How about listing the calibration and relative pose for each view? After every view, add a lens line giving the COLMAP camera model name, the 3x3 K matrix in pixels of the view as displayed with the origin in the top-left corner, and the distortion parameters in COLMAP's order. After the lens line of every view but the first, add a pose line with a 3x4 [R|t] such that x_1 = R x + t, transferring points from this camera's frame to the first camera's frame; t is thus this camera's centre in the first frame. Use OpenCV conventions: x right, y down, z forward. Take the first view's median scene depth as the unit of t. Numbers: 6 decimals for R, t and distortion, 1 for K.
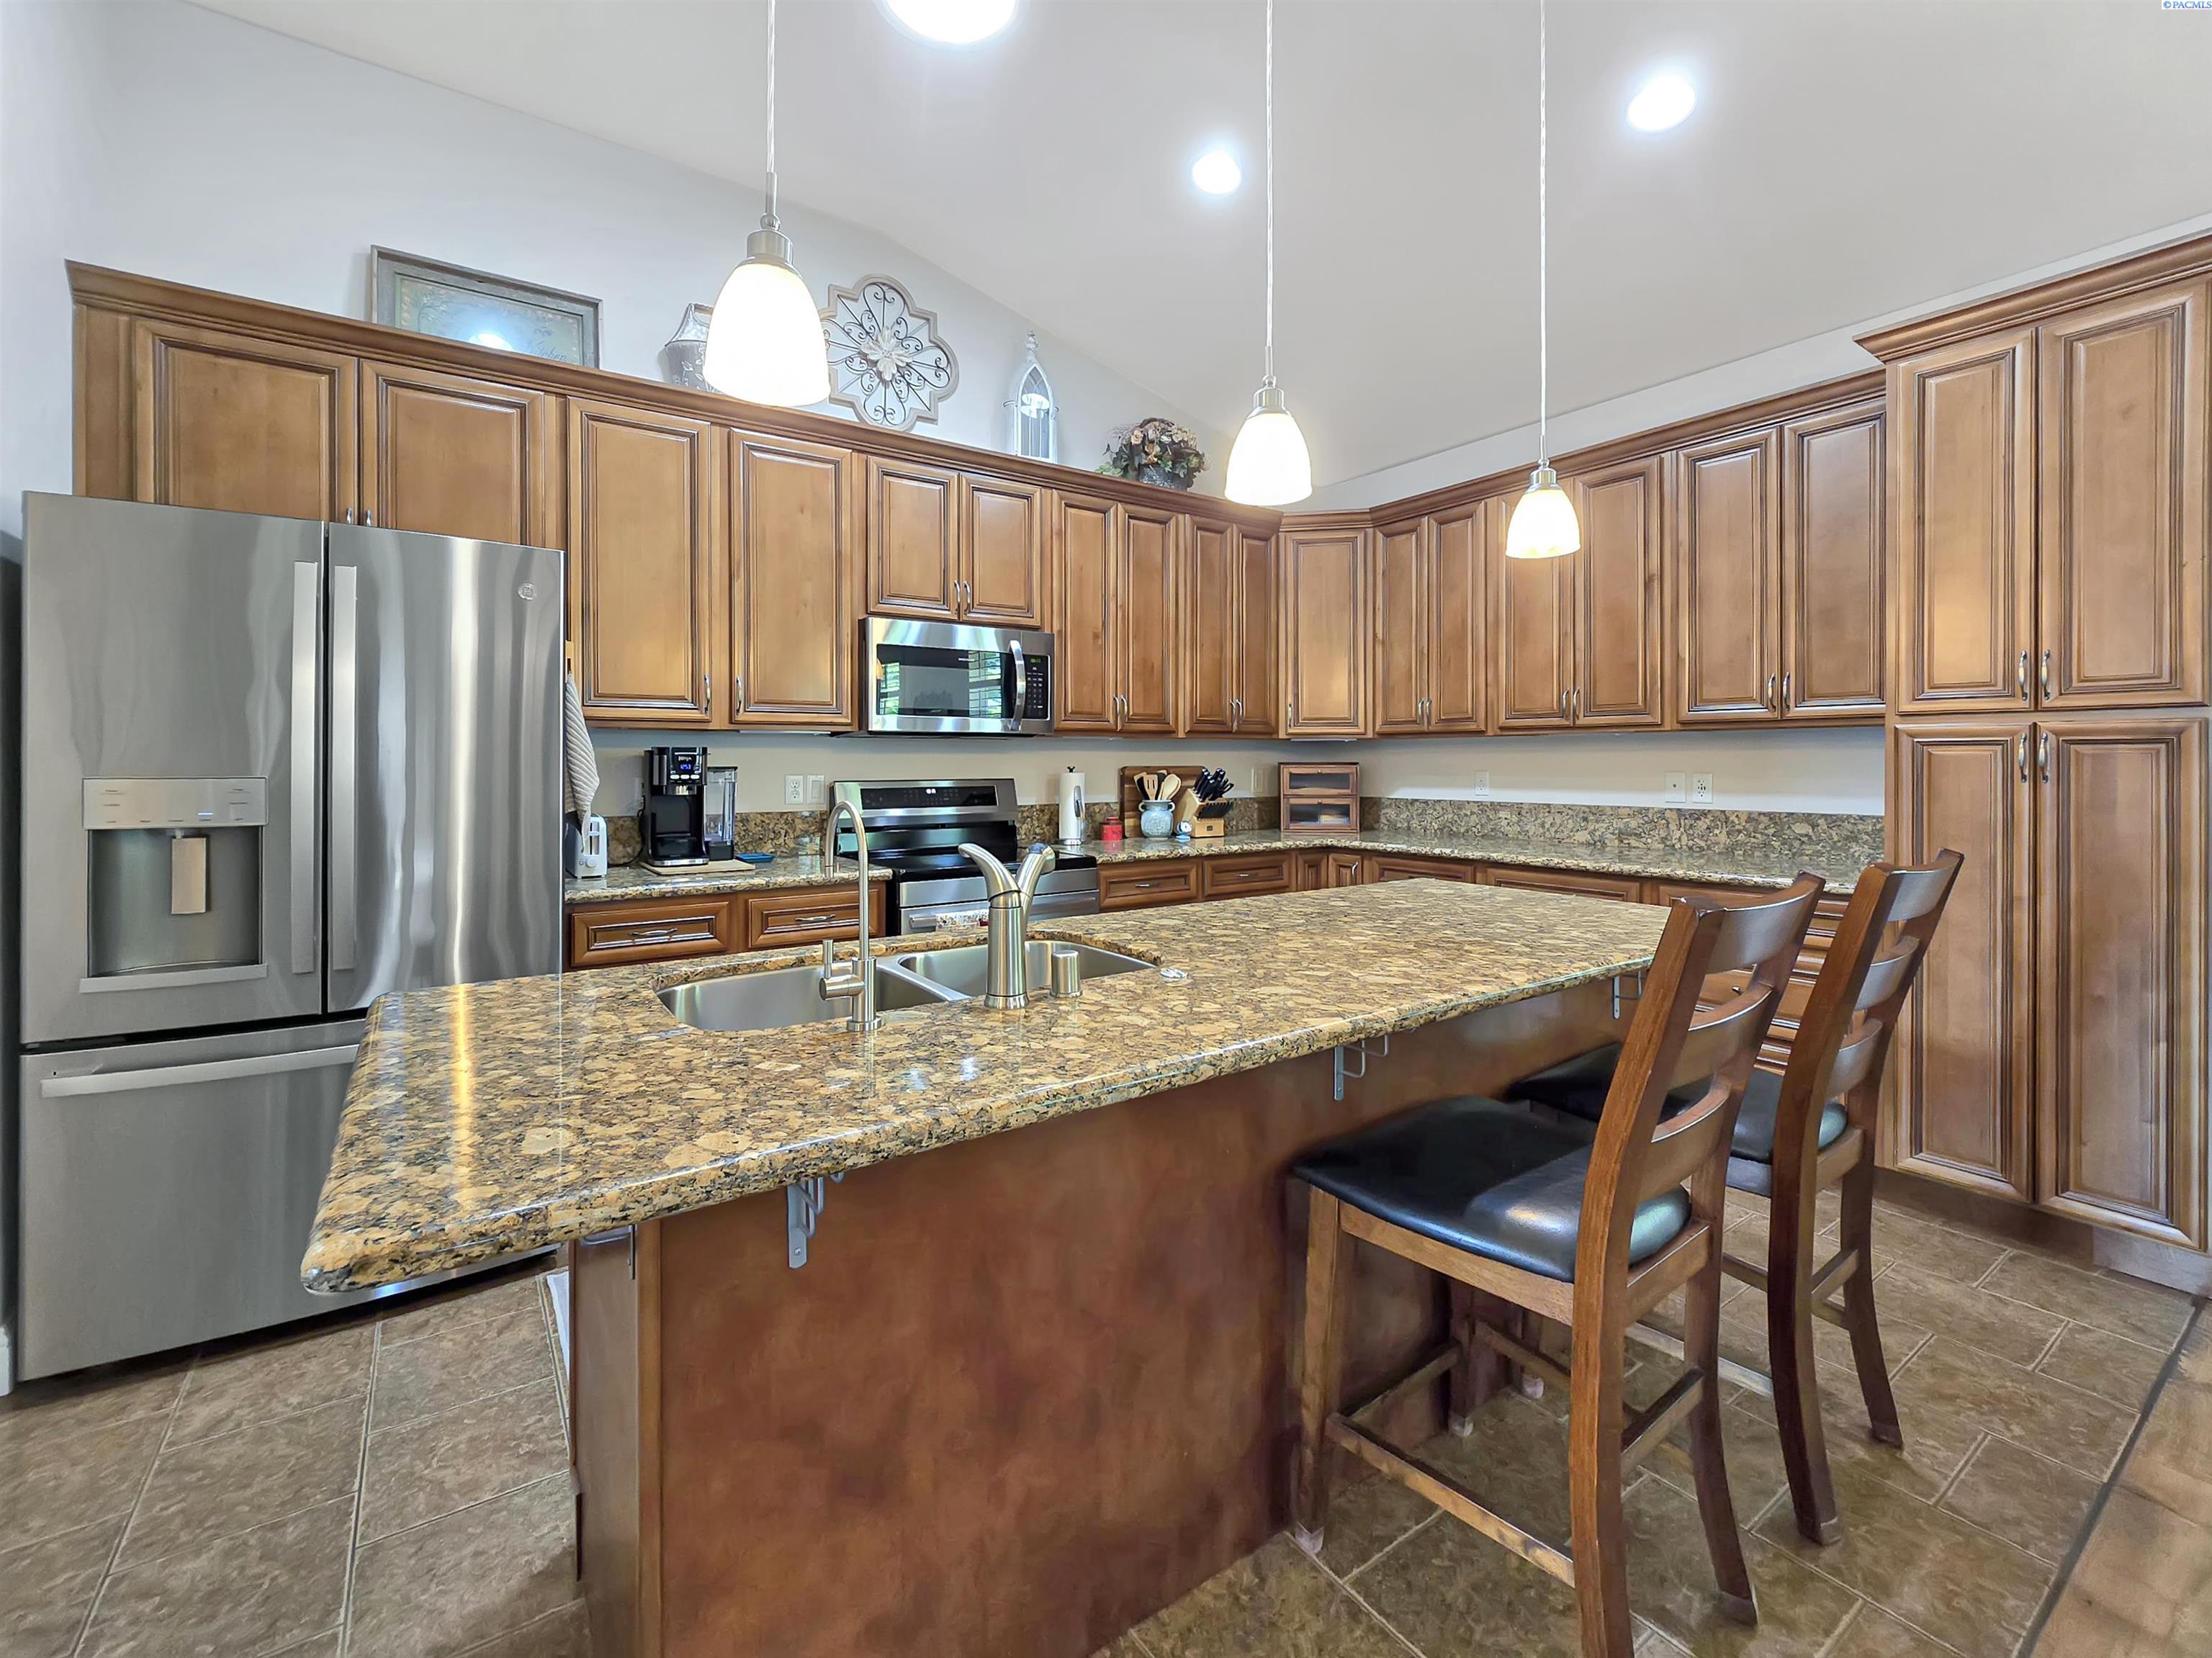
lens RADIAL K [[886.6, 0, 1106.9], [0, 886.6, 766.6], [0, 0, 1]] dist [-0.000785, 0.000037]
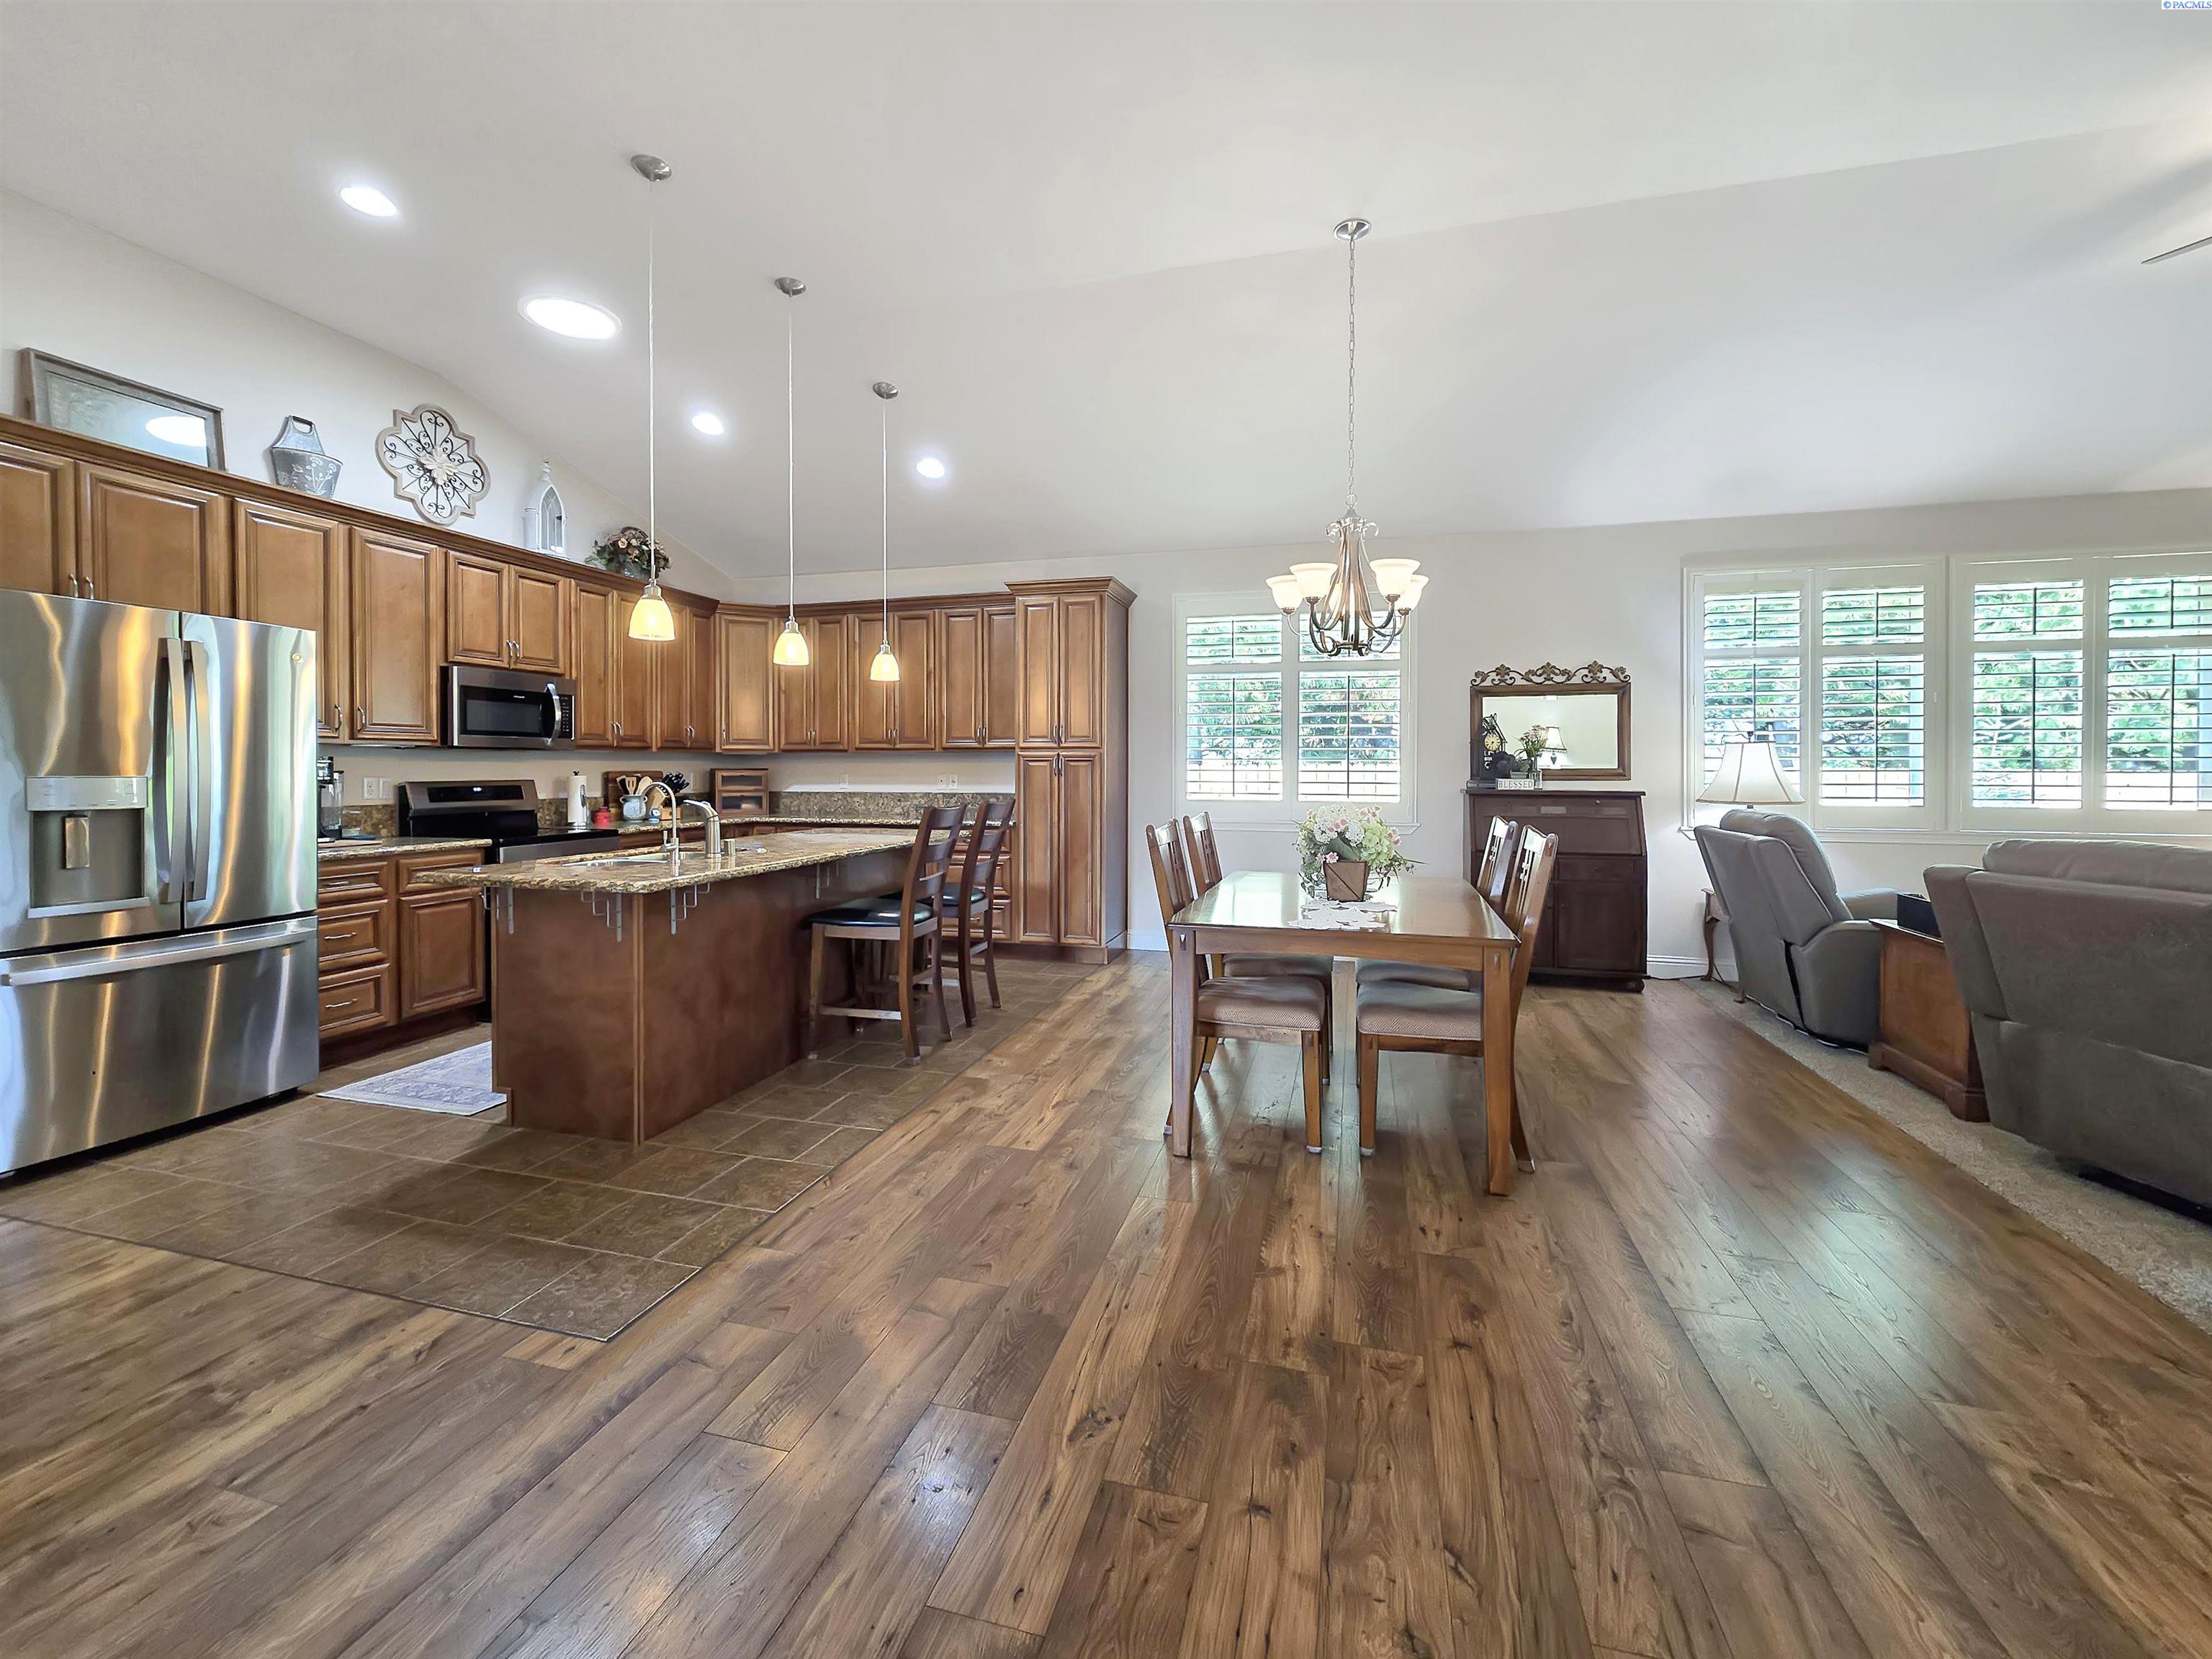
lens RADIAL K [[993.0, 0, 1050.7], [0, 993.0, 773.4], [0, 0, 1]] dist [-0.002163, -0.000446]
pose [[0.794992, -0.002145, 0.606616, -0.442074], [0.003118, 0.999995, -0.000551, 0.007601], [-0.606612, 0.002329, 0.794995, -0.793092]]
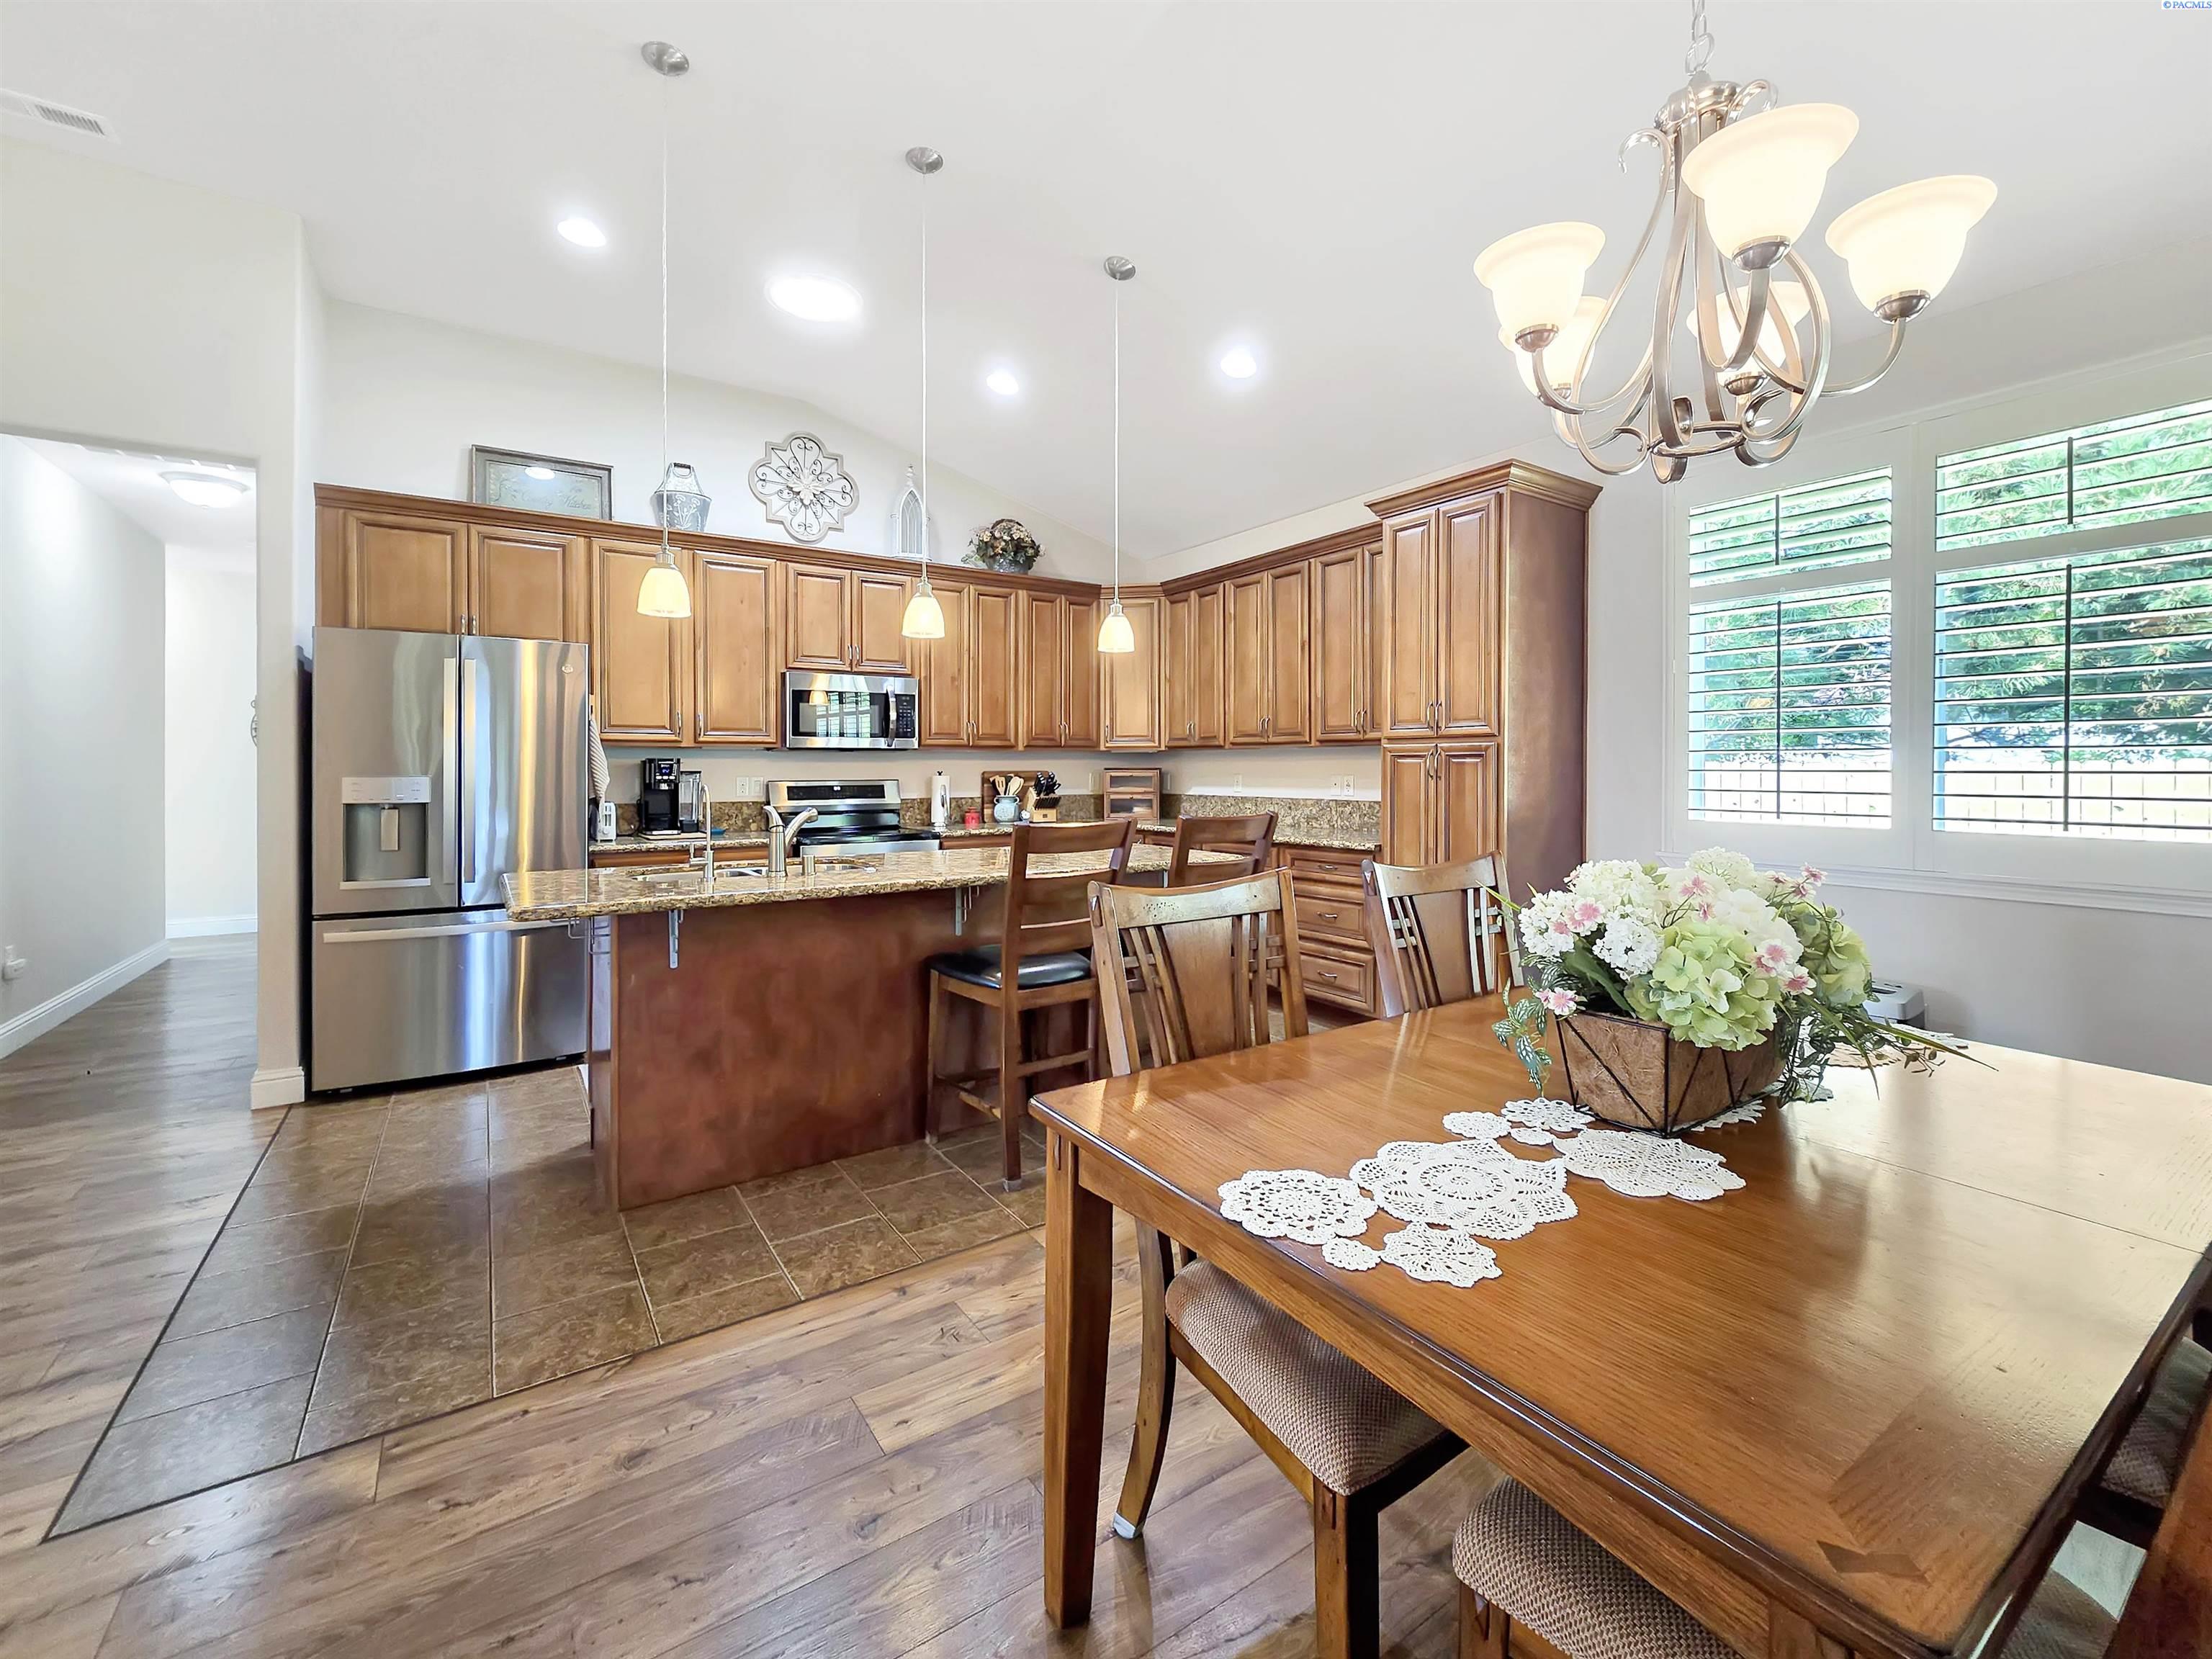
lens RADIAL K [[917.4, 0, 1099.6], [0, 917.4, 775.3], [0, 0, 1]] dist [-0.001853, -0.000264]
pose [[0.998690, -0.000508, -0.051164, 0.318640], [0.000566, 0.999999, 0.001109, 0.005522], [0.051163, -0.001136, 0.998690, -0.491567]]
